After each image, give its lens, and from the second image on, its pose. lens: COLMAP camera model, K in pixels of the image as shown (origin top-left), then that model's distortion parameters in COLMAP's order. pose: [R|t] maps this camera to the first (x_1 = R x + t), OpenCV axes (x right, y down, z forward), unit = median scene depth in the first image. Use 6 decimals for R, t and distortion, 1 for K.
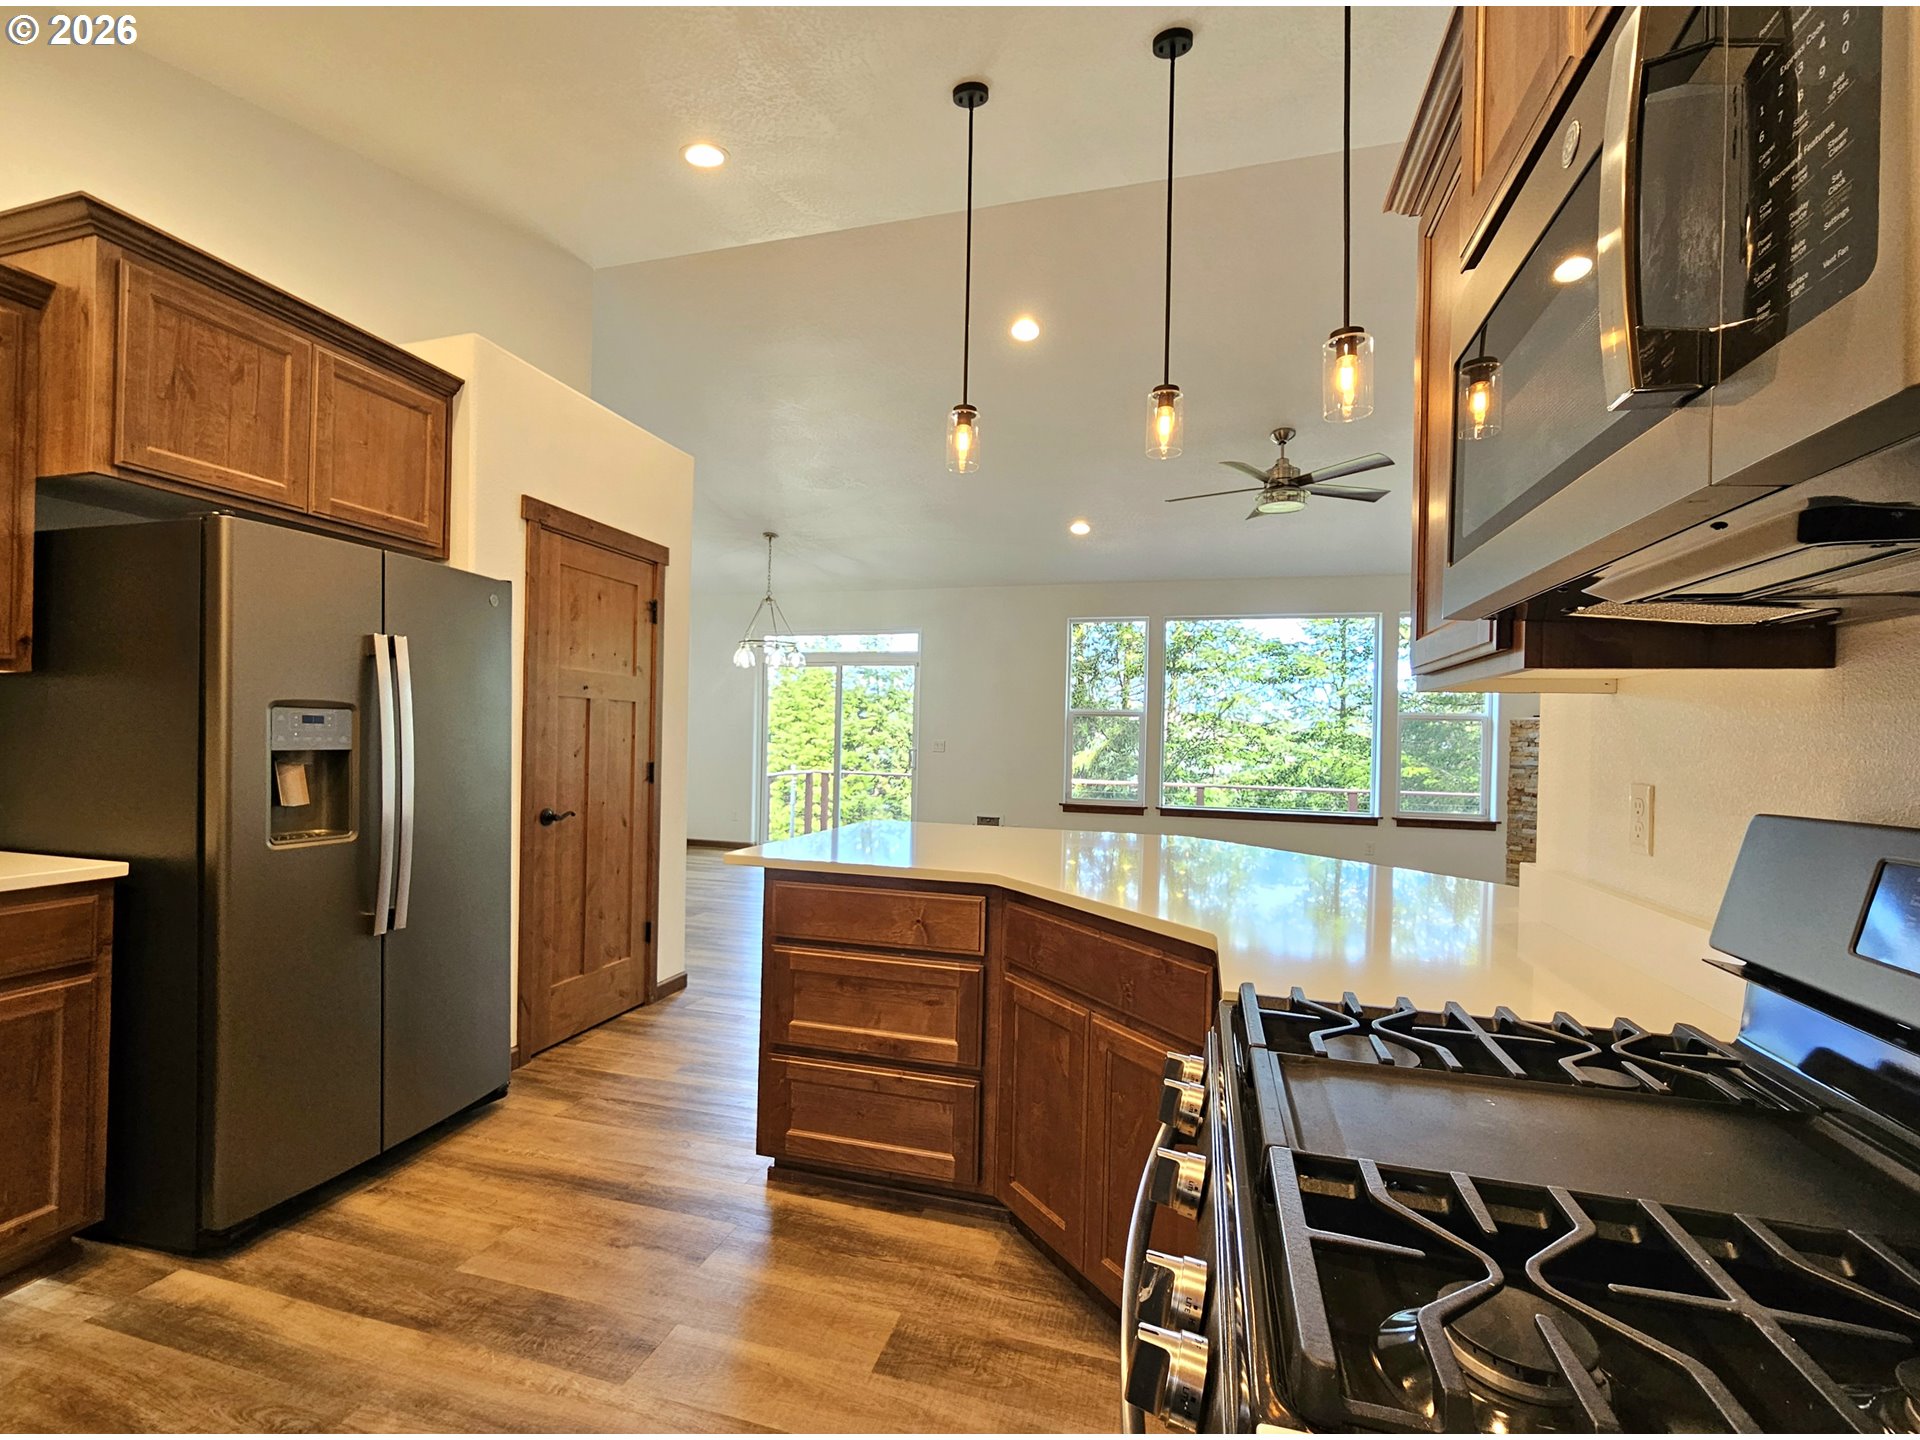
lens RADIAL K [[842.9, 0, 962.9], [0, 842.9, 737.4], [0, 0, 1]] dist [0.004128, 0.000331]
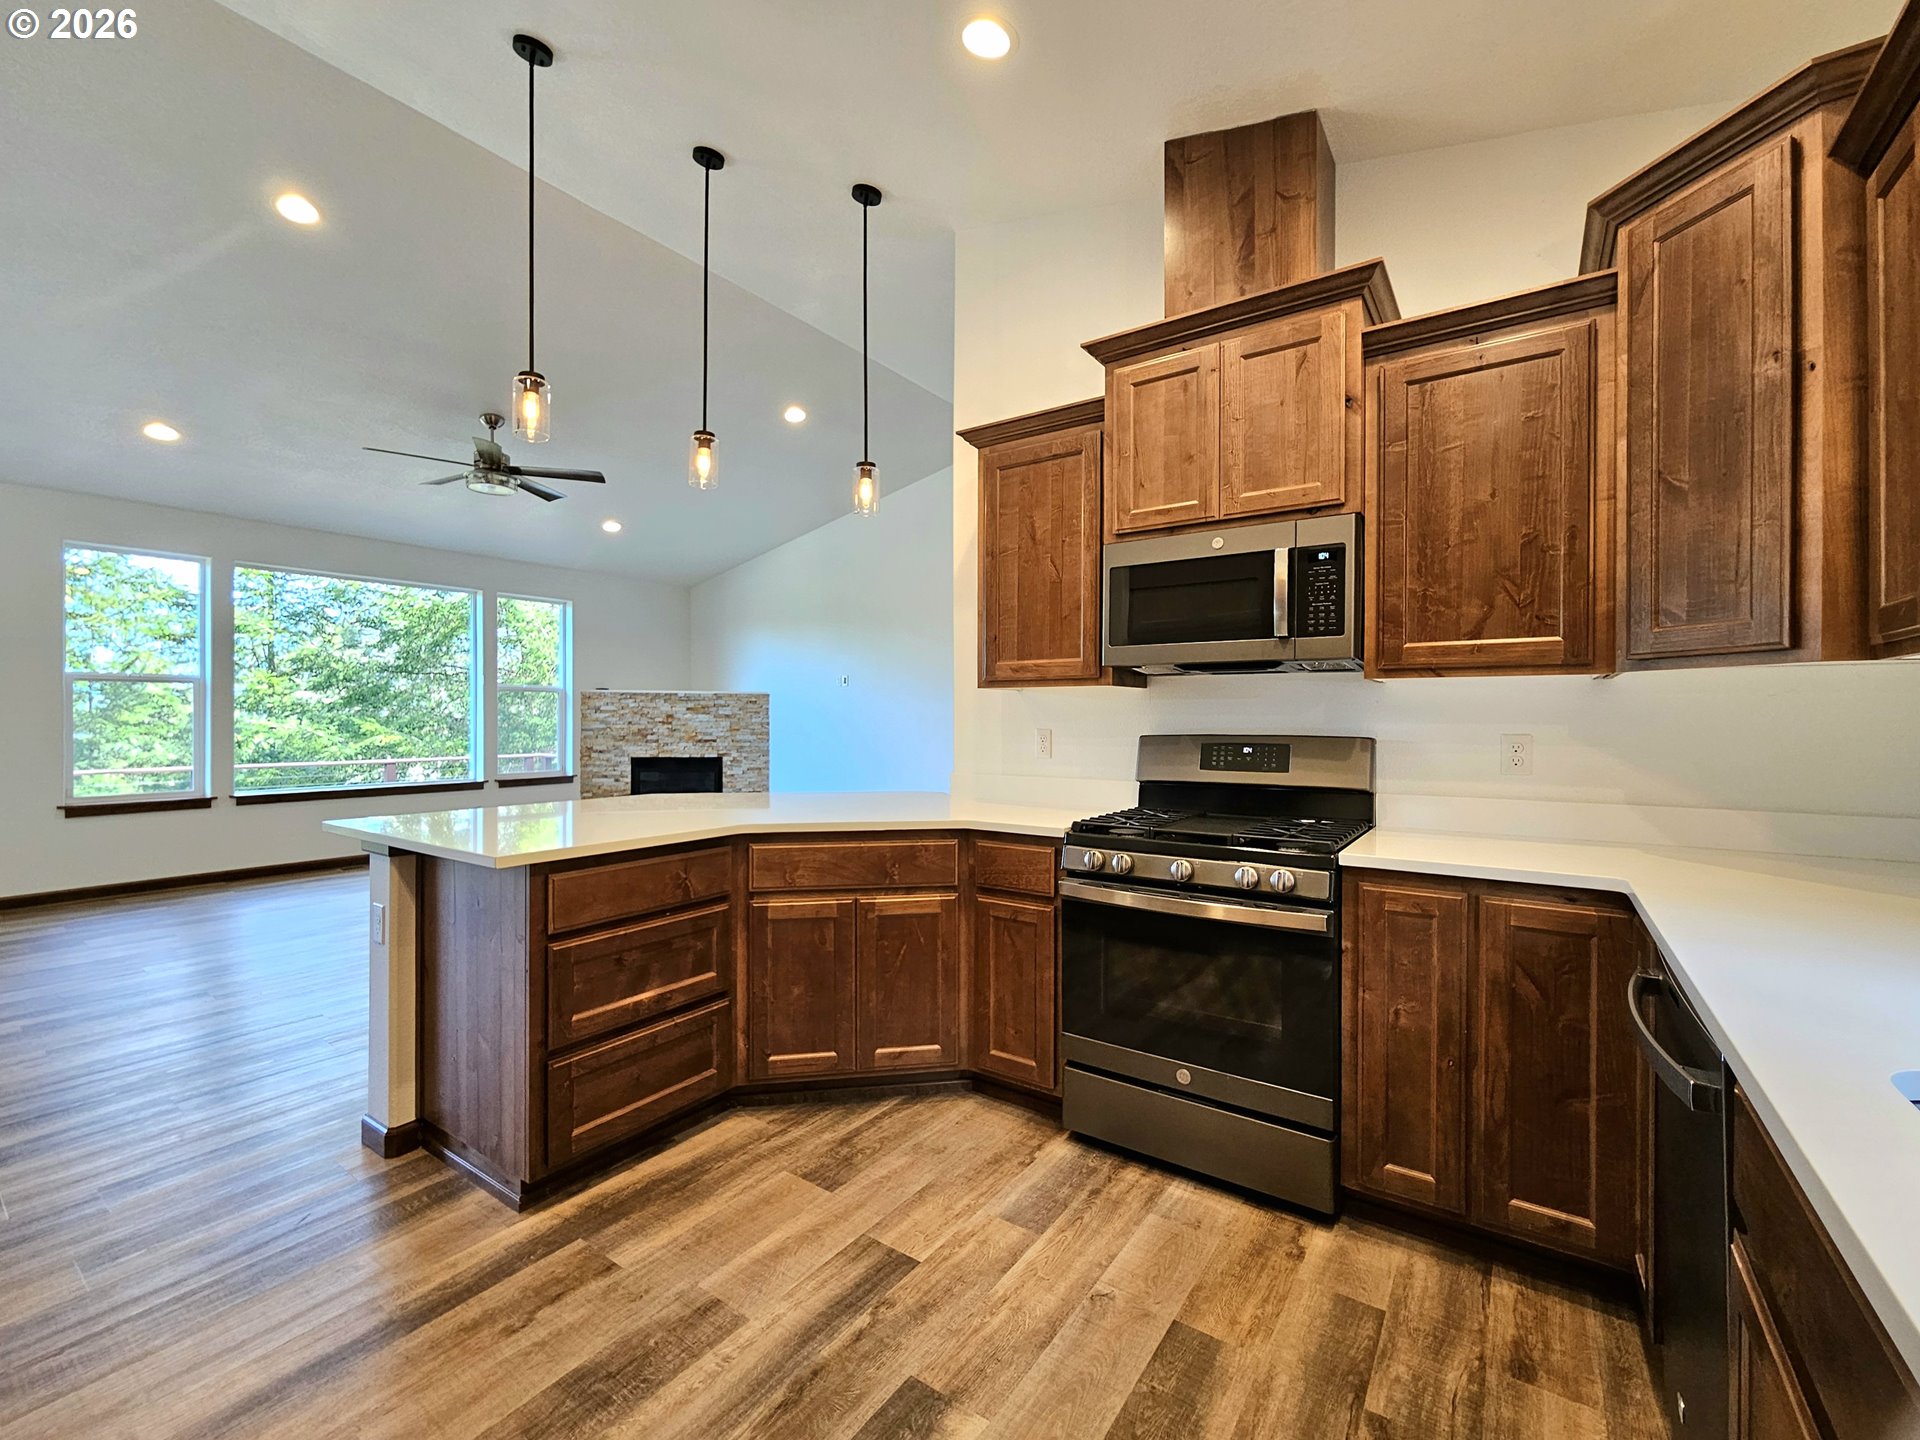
lens RADIAL K [[804.3, 0, 958.8], [0, 804.3, 711.9], [0, 0, 1]] dist [-0.000689, 0.000270]
pose [[0.324094, -0.013542, 0.945928, -0.286597], [0.003348, 0.999908, 0.013168, -0.005041], [-0.946019, -0.001101, 0.324109, 0.093432]]
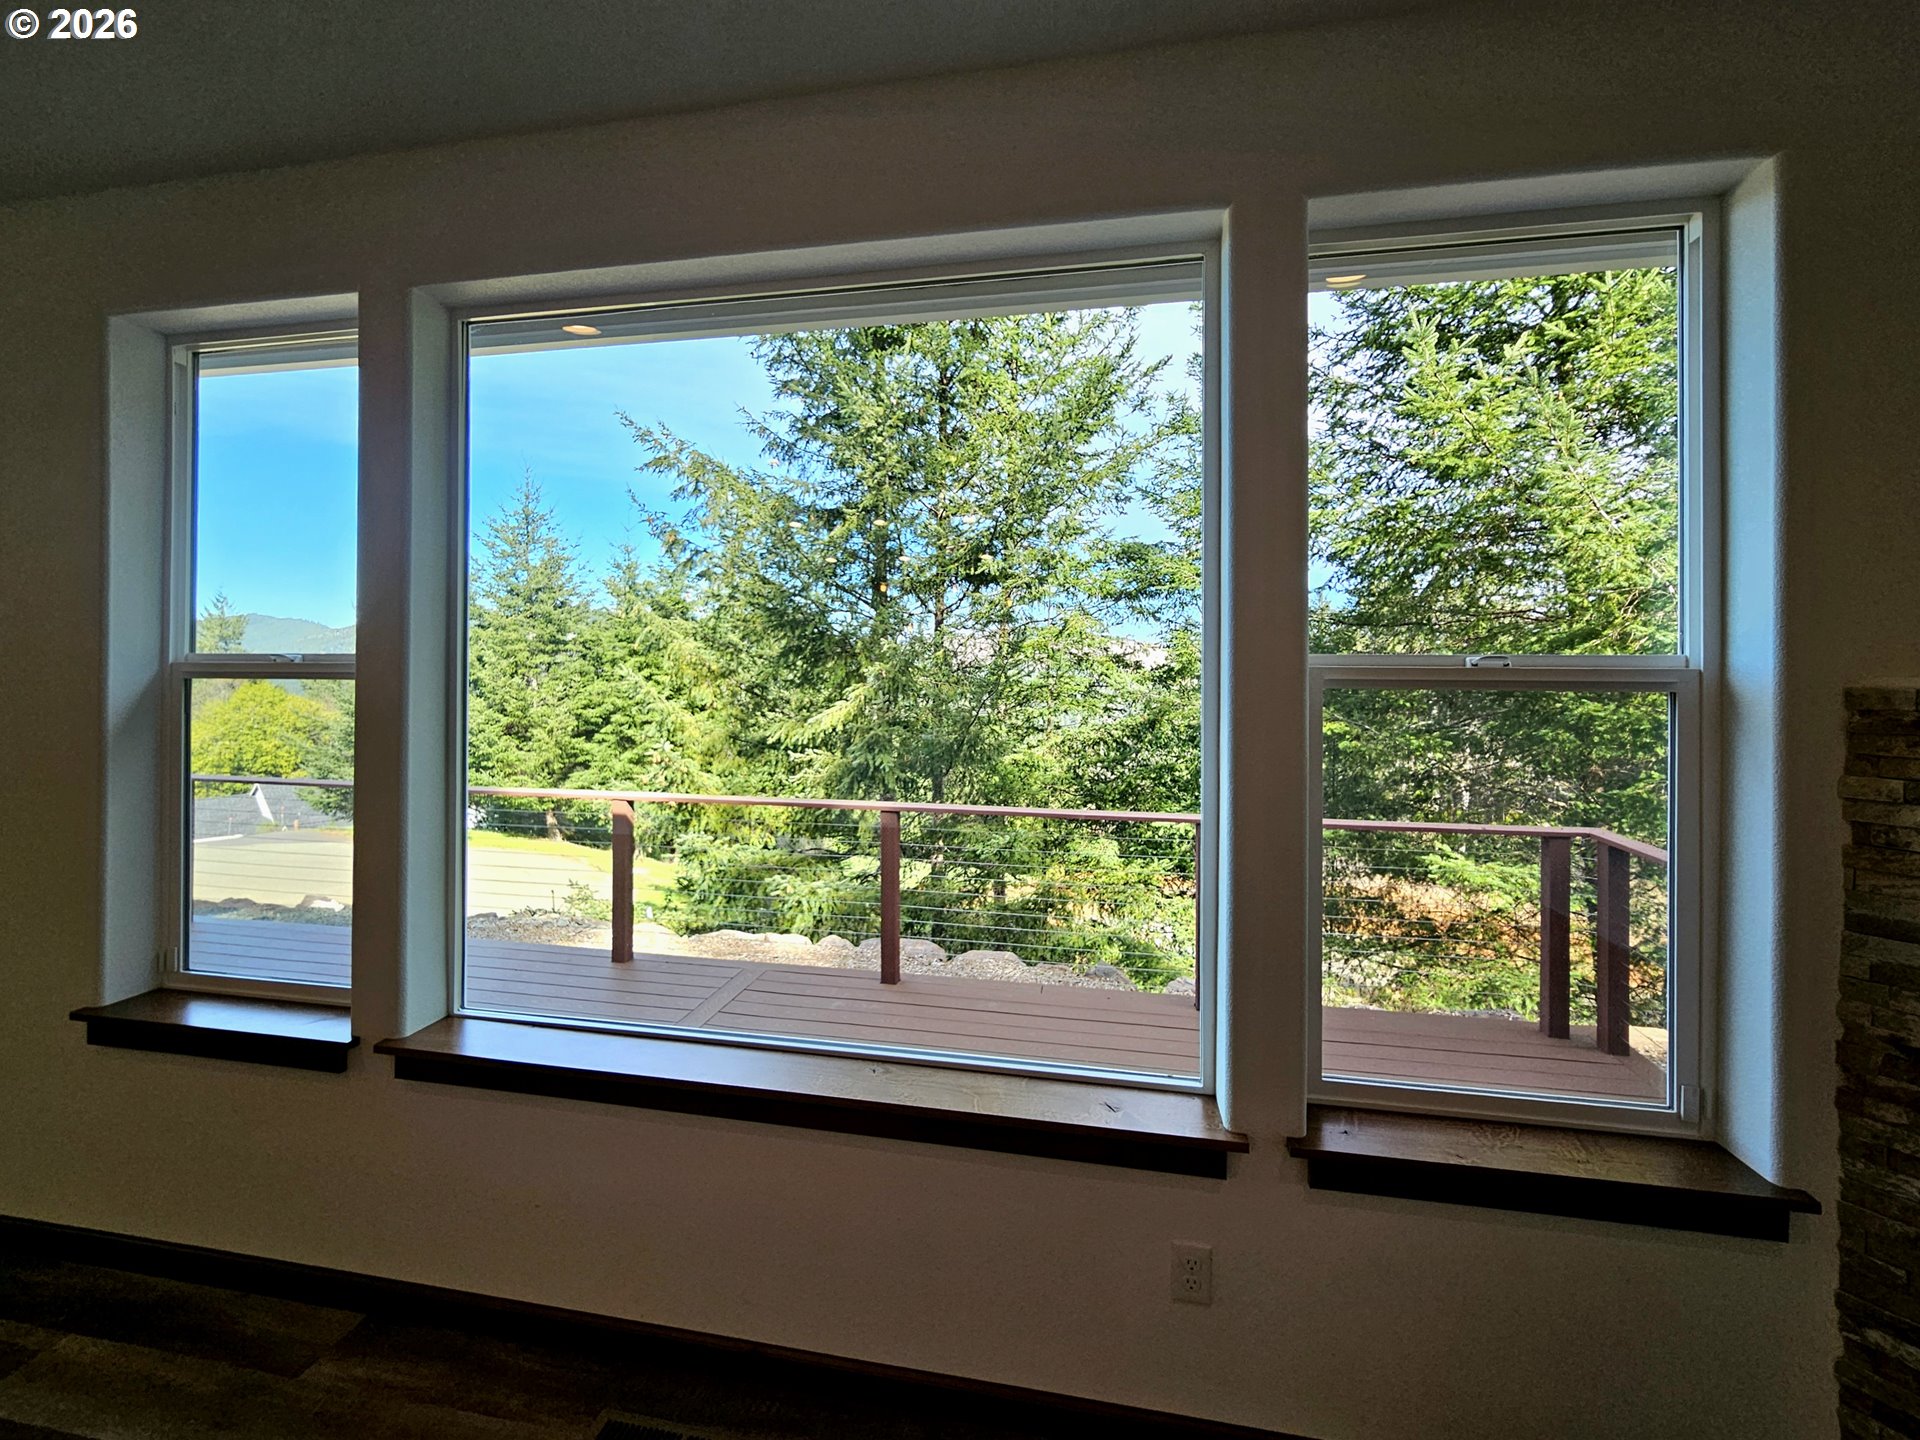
lens RADIAL K [[778.9, 0, 978.7], [0, 778.9, 661.4], [0, 0, 1]] dist [-0.001546, -0.000012]
pose [[0.995684, -0.015949, 0.091433, 0.425857], [0.016089, 0.999870, -0.000802, -0.029753], [-0.091408, 0.002270, 0.995811, 0.832903]]
